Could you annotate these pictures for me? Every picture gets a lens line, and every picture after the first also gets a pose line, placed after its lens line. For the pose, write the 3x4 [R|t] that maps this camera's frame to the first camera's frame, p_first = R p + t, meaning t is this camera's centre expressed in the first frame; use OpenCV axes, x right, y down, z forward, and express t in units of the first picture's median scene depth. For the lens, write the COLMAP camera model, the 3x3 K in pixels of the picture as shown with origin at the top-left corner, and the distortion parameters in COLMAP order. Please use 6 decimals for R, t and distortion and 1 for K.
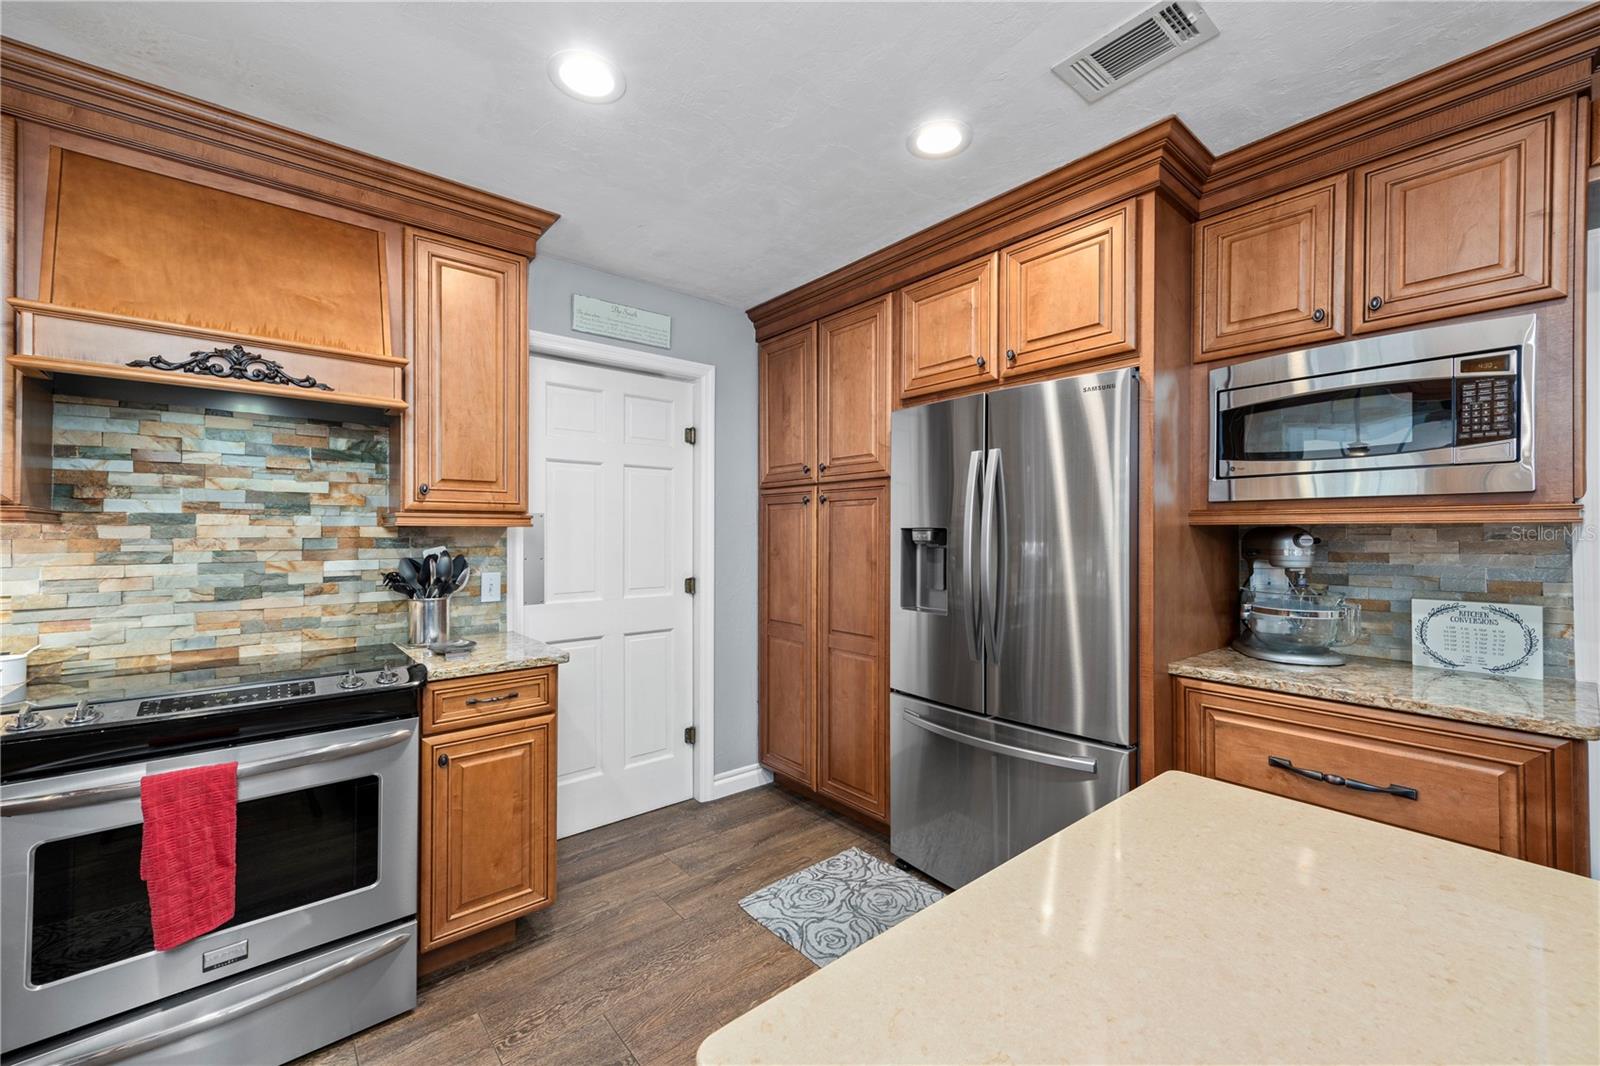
lens RADIAL K [[631.9, 0, 796.6], [0, 631.9, 528.5], [0, 0, 1]] dist [0.013921, 0.000018]
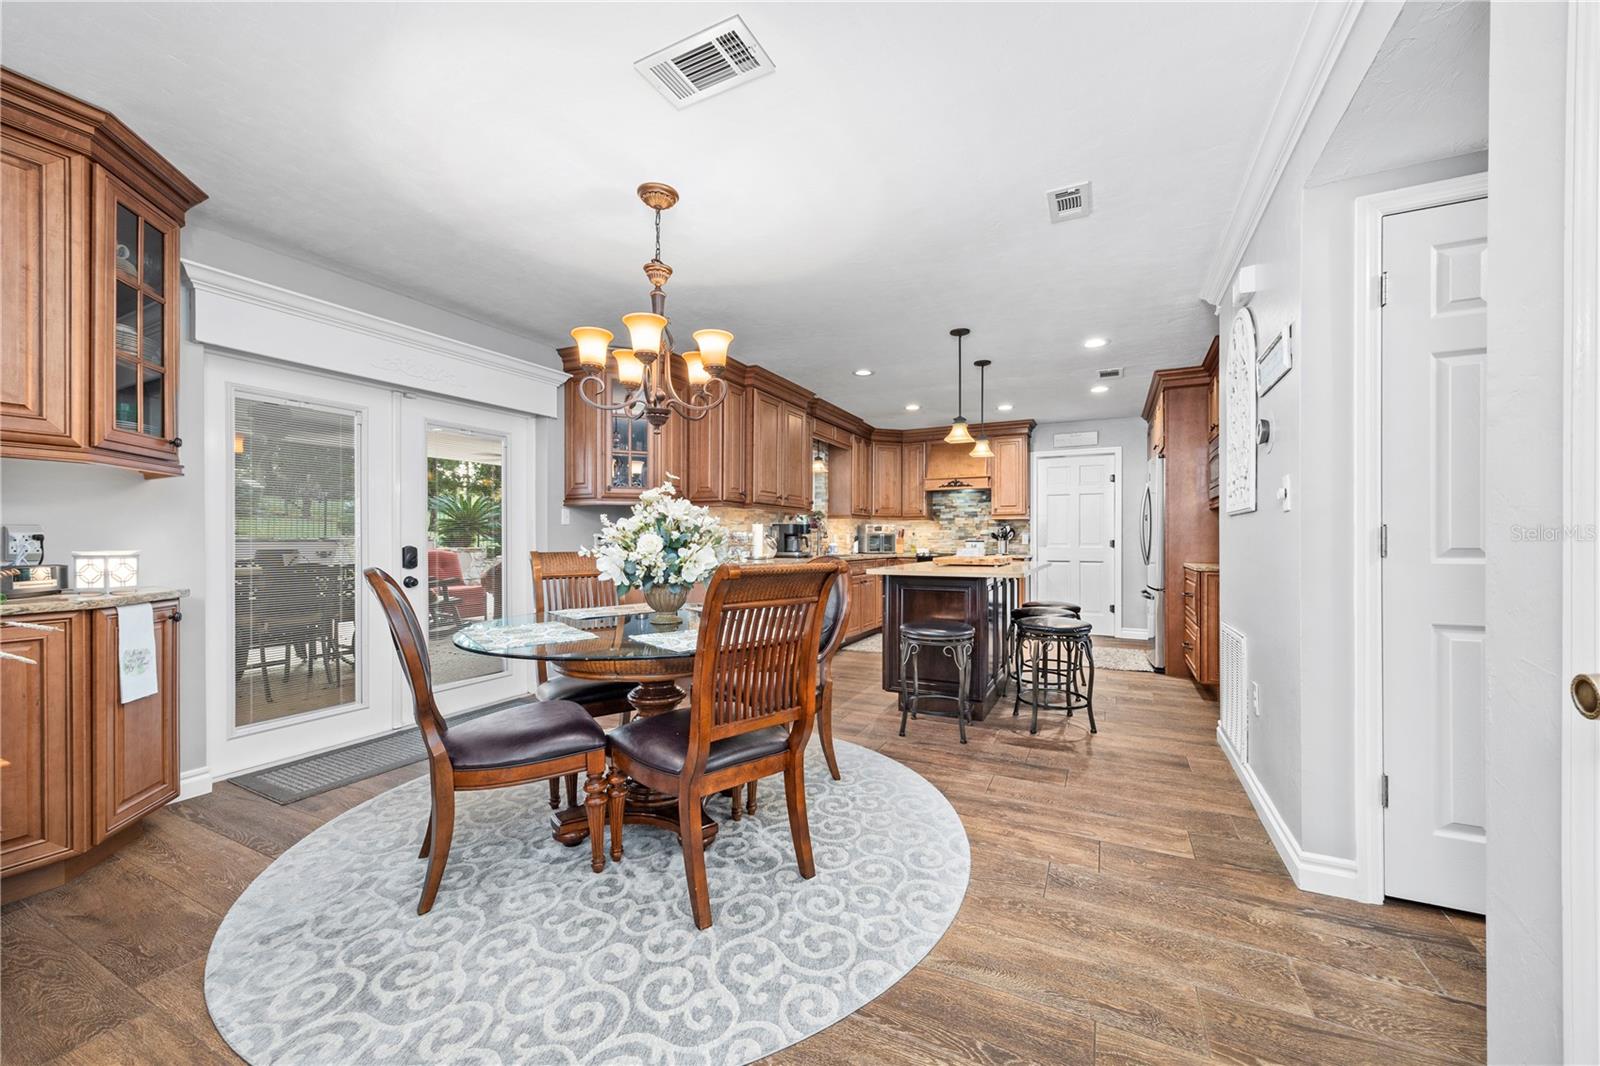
lens RADIAL K [[631.9, 0, 793.4], [0, 631.9, 536.4], [0, 0, 1]] dist [0.013921, 0.000018]
pose [[0.372376, -0.005751, -0.928064, 2.388321], [0.004565, 0.999980, -0.004365, 0.106690], [0.928071, -0.002611, 0.372395, -1.443540]]
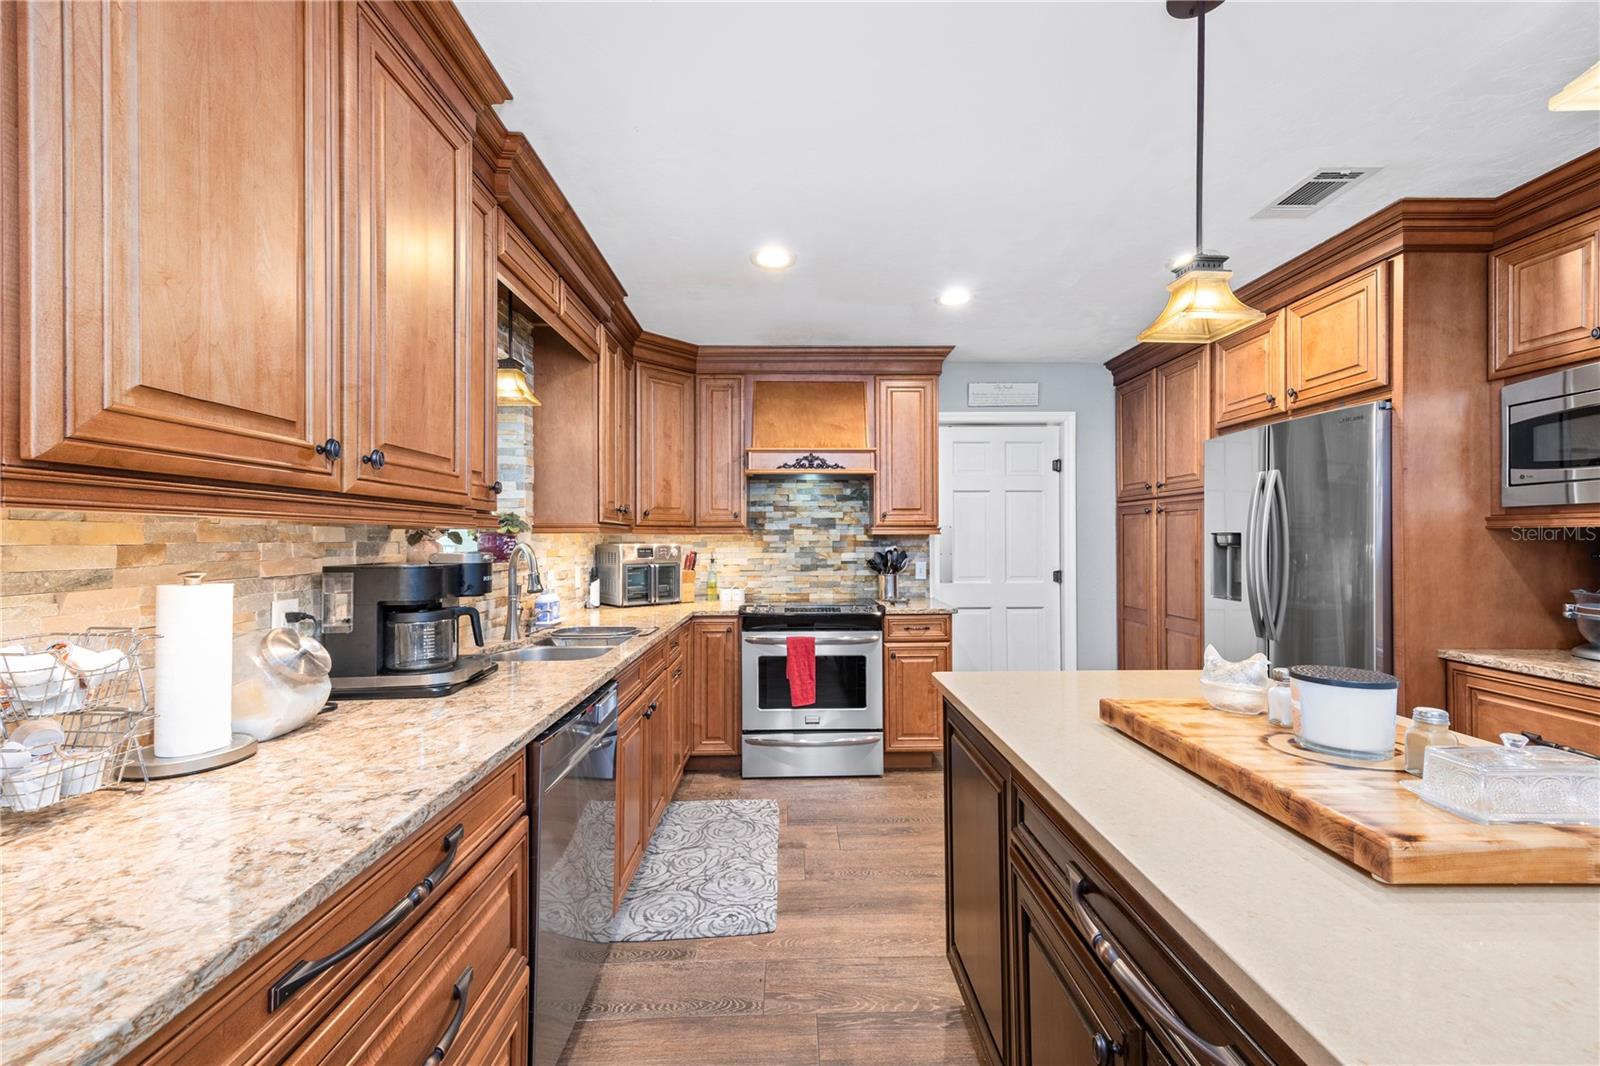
lens RADIAL K [[631.9, 0, 803.5], [0, 631.9, 536.1], [0, 0, 1]] dist [0.013921, 0.000018]
pose [[0.777756, -0.005685, -0.628541, 0.405802], [0.008085, 0.999967, 0.000960, -0.002896], [0.628515, -0.005828, 0.777776, -0.611116]]
